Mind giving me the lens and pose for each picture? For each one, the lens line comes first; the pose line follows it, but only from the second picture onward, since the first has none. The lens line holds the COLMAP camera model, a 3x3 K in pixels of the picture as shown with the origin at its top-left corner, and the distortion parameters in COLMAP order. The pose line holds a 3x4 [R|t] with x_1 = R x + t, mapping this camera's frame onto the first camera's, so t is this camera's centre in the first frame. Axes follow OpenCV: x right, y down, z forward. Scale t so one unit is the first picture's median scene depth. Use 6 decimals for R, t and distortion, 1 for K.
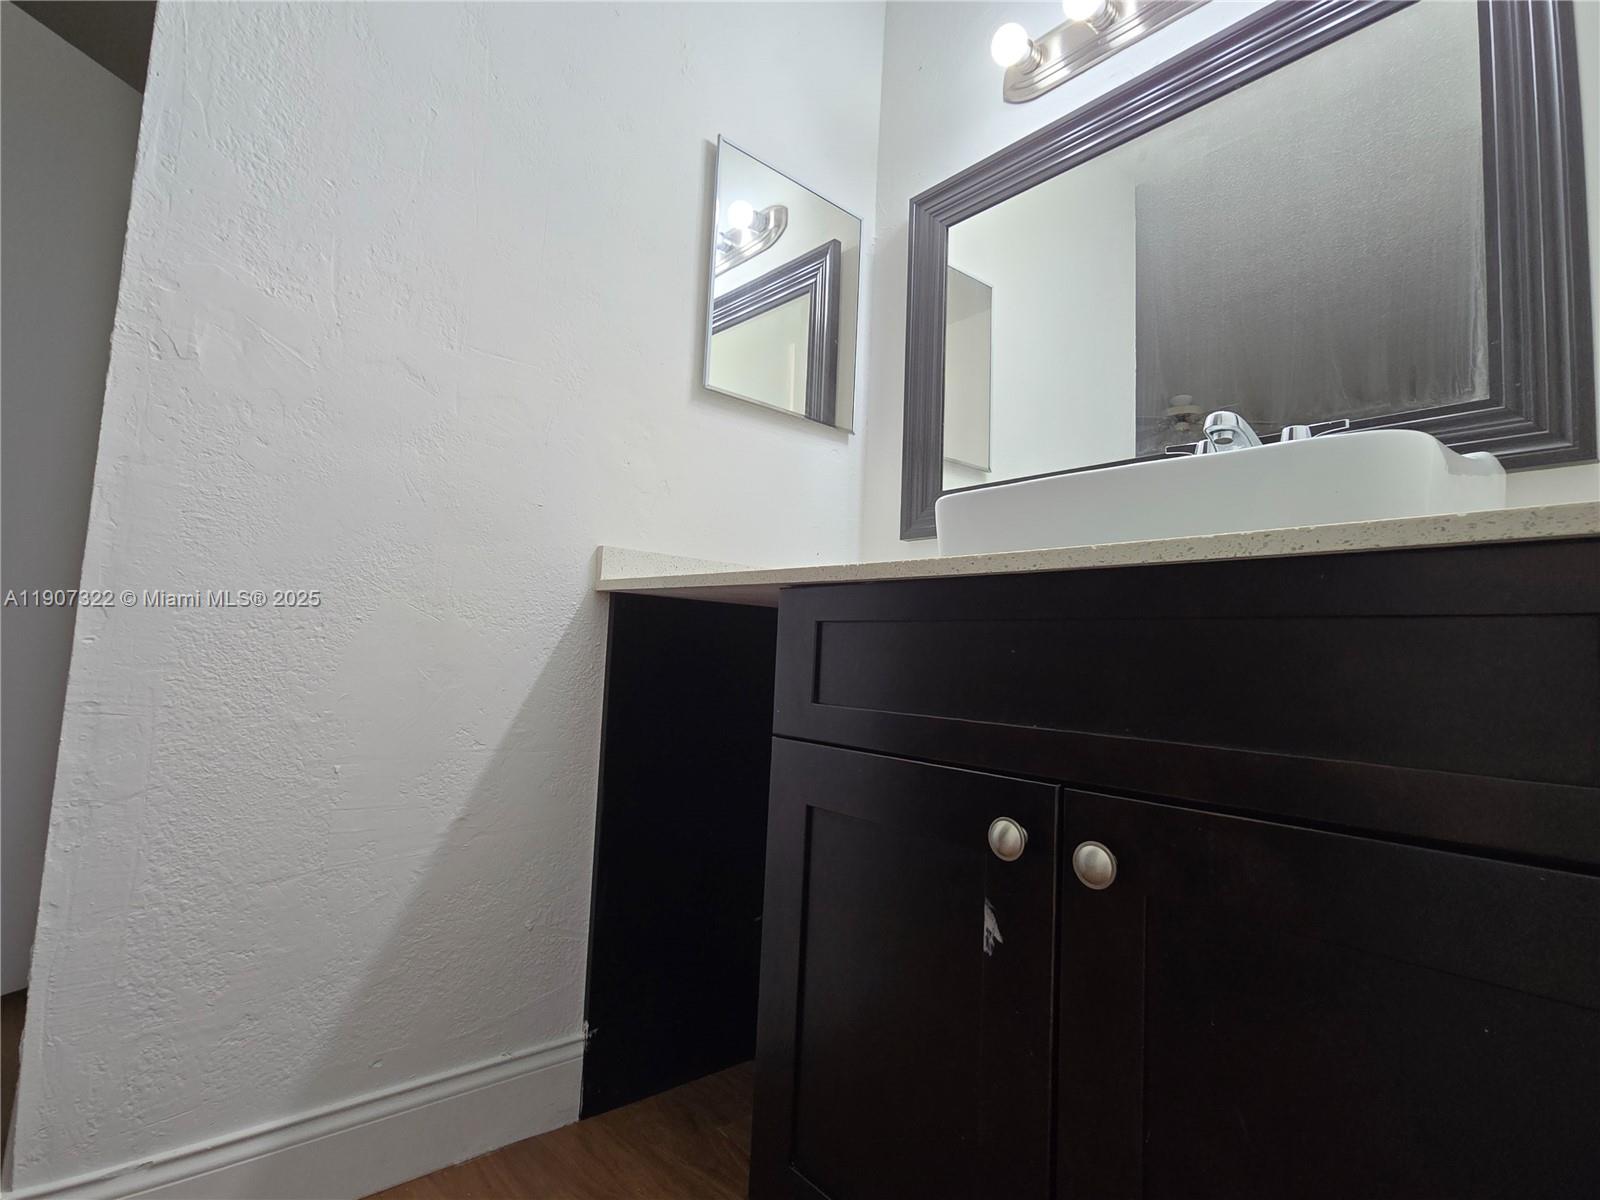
lens RADIAL K [[803.7, 0, 801.7], [0, 803.7, 598.9], [0, 0, 1]] dist [0.015927, -0.002683]
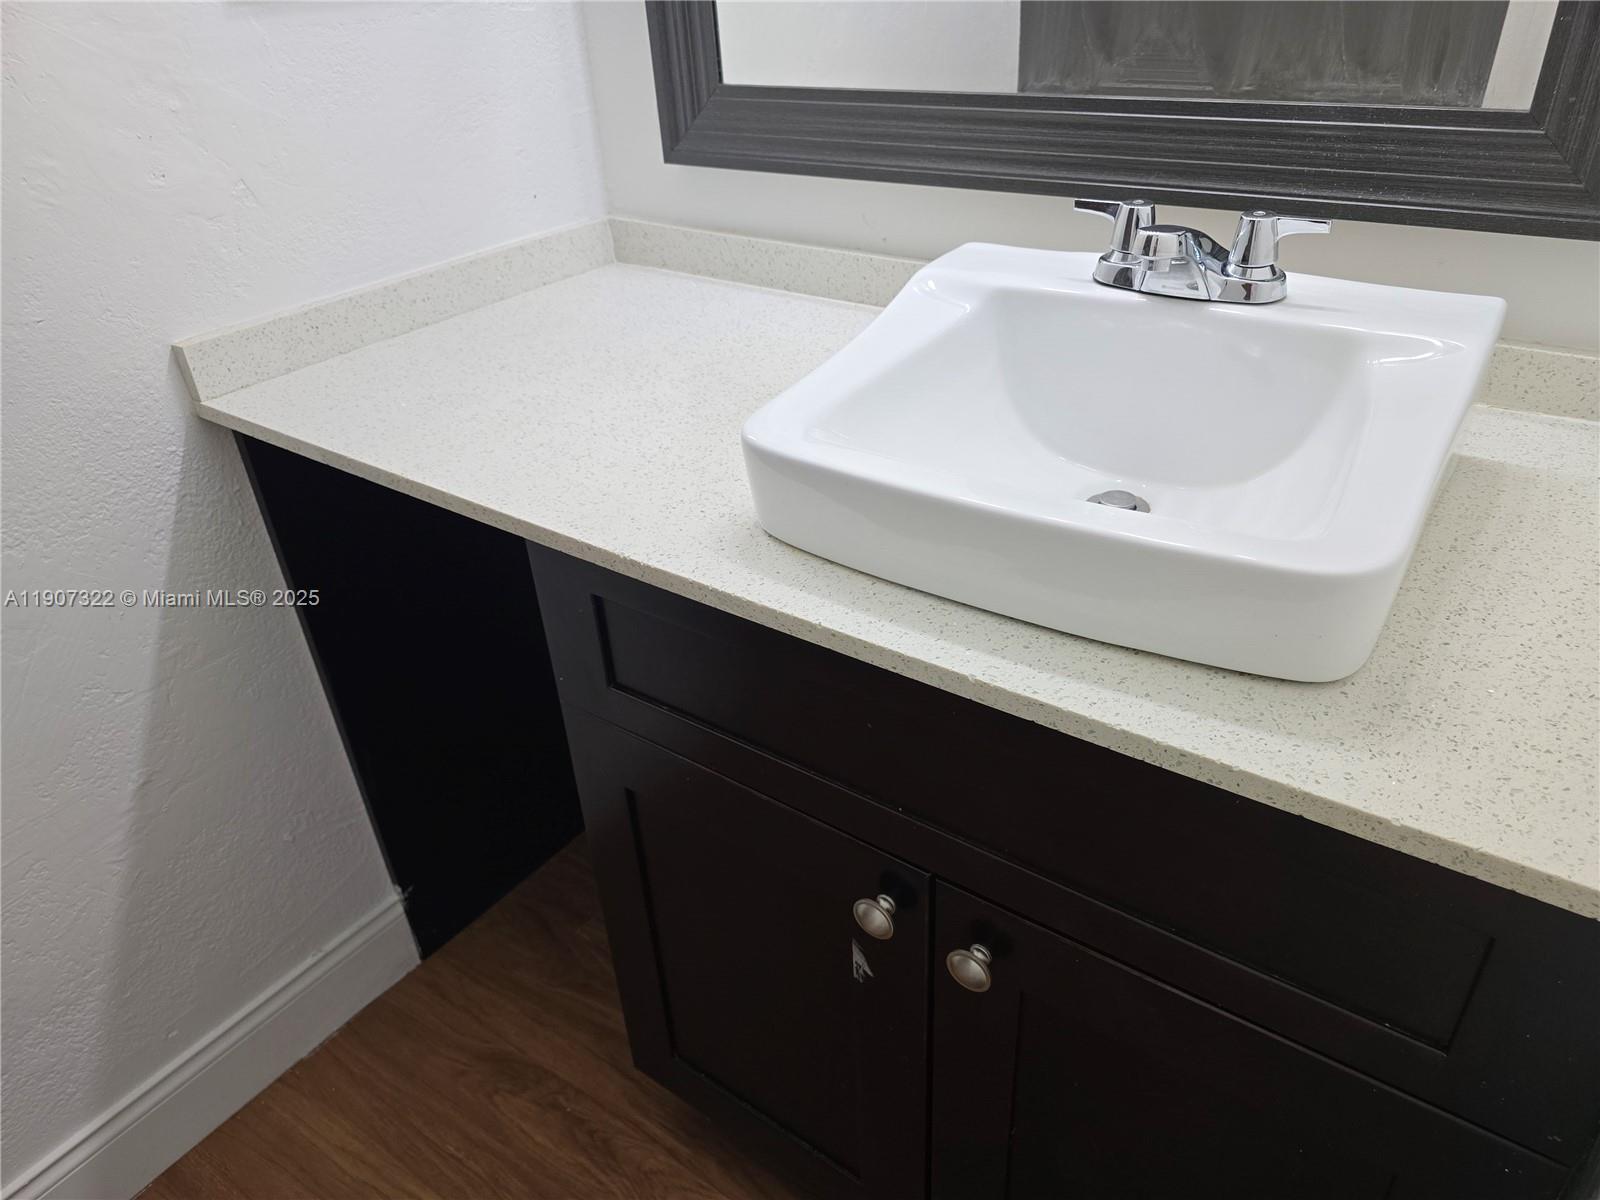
lens RADIAL K [[1103.4, 0, 802.8], [0, 1103.4, 599.9], [0, 0, 1]] dist [0.031032, -0.012454]
pose [[0.967932, -0.204401, 0.146042, 0.042794], [0.078185, 0.797588, 0.598114, -0.414150], [-0.238736, -0.567516, 0.787992, 0.152945]]
